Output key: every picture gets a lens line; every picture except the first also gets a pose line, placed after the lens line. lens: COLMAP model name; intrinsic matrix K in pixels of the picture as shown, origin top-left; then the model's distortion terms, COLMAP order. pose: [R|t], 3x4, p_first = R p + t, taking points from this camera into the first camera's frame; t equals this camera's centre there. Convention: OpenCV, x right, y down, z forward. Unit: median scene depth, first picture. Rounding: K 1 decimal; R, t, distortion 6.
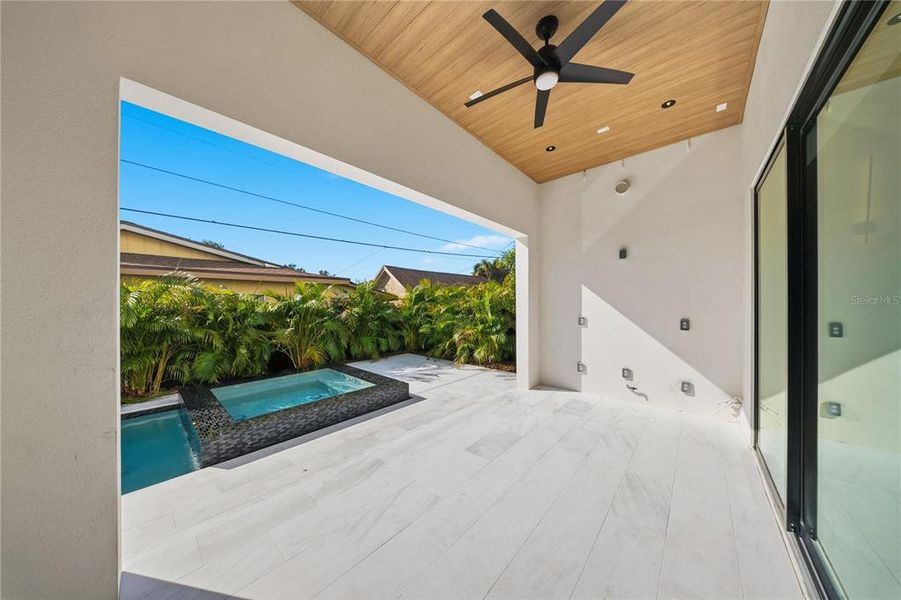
lens RADIAL K [[273.9, 0, 452.5], [0, 273.9, 303.8], [0, 0, 1]] dist [0.001188, 0.000001]
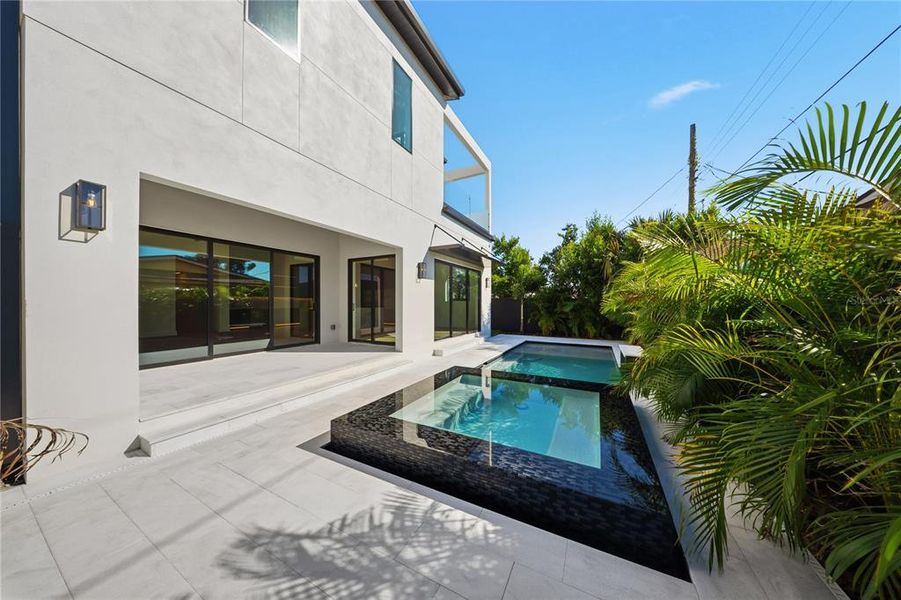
lens RADIAL K [[273.9, 0, 452.5], [0, 273.9, 303.8], [0, 0, 1]] dist [0.001188, 0.000001]
pose [[-0.971348, -0.000172, -0.237660, -0.301006], [0.000465, 0.999996, -0.002625, 0.053587], [0.237660, -0.002660, -0.971345, 1.794566]]
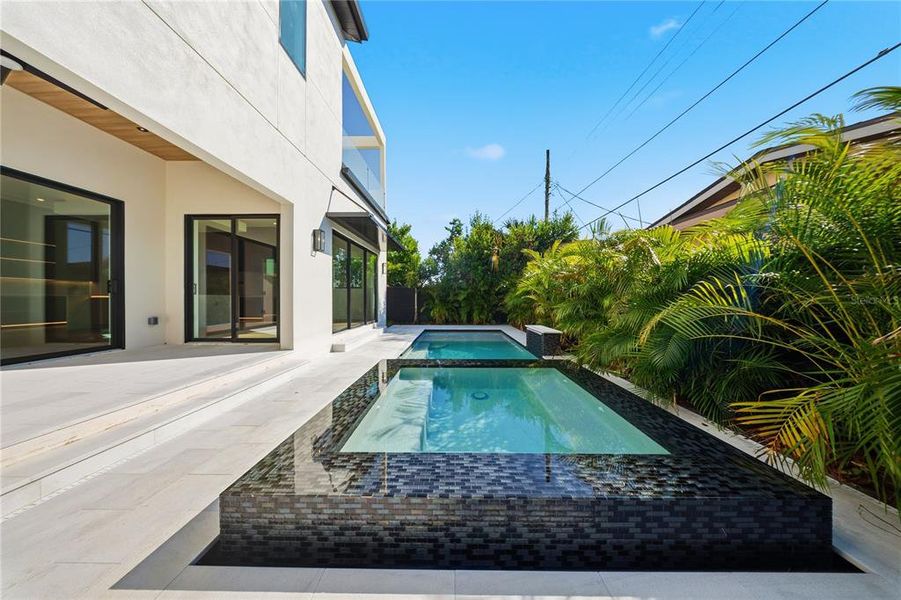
lens RADIAL K [[266.5, 0, 449.0], [0, 266.5, 299.5], [0, 0, 1]] dist [-0.000793, -0.000110]
pose [[-0.765903, 0.002288, -0.642952, -0.191803], [0.004242, 0.999990, -0.001495, 0.120055], [0.642942, -0.003872, -0.765905, 1.477435]]
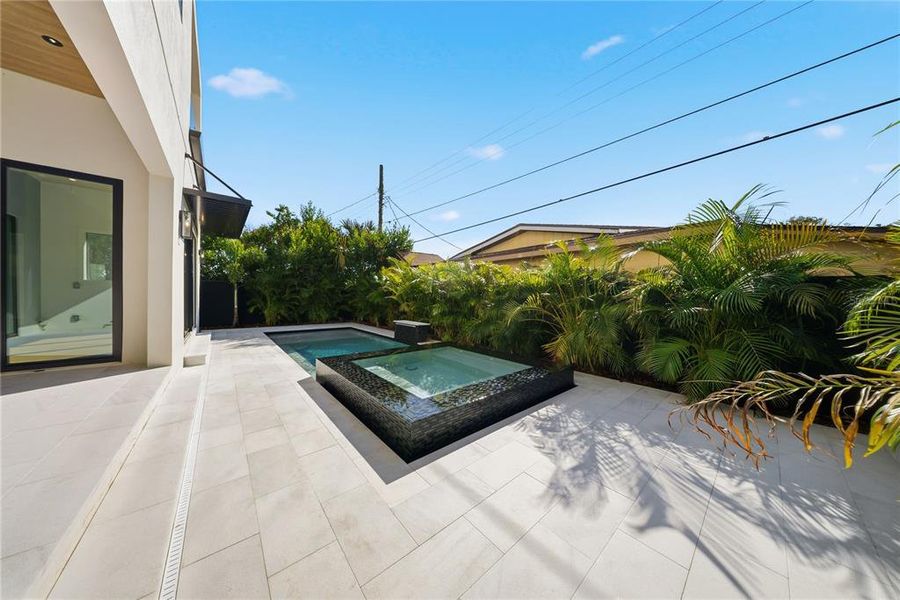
lens RADIAL K [[266.4, 0, 449.5], [0, 266.4, 298.6], [0, 0, 1]] dist [0.013232, -0.000019]
pose [[-0.145780, 0.005473, -0.989302, 0.283773], [-0.008914, 0.999937, 0.006845, 0.097566], [0.989277, 0.009817, -0.145722, 1.242896]]
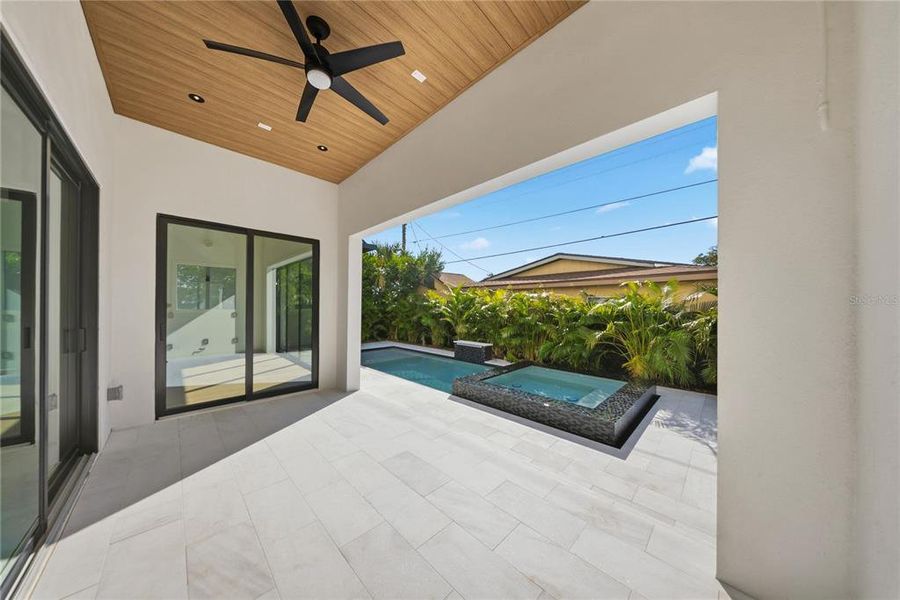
lens RADIAL K [[273.6, 0, 452.0], [0, 273.6, 303.8], [0, 0, 1]] dist [0.001188, 0.000001]
pose [[-0.069172, -0.012414, -0.997528, 0.602741], [0.001327, 0.999921, -0.012536, 0.004956], [0.997604, -0.002191, -0.069150, 0.718708]]
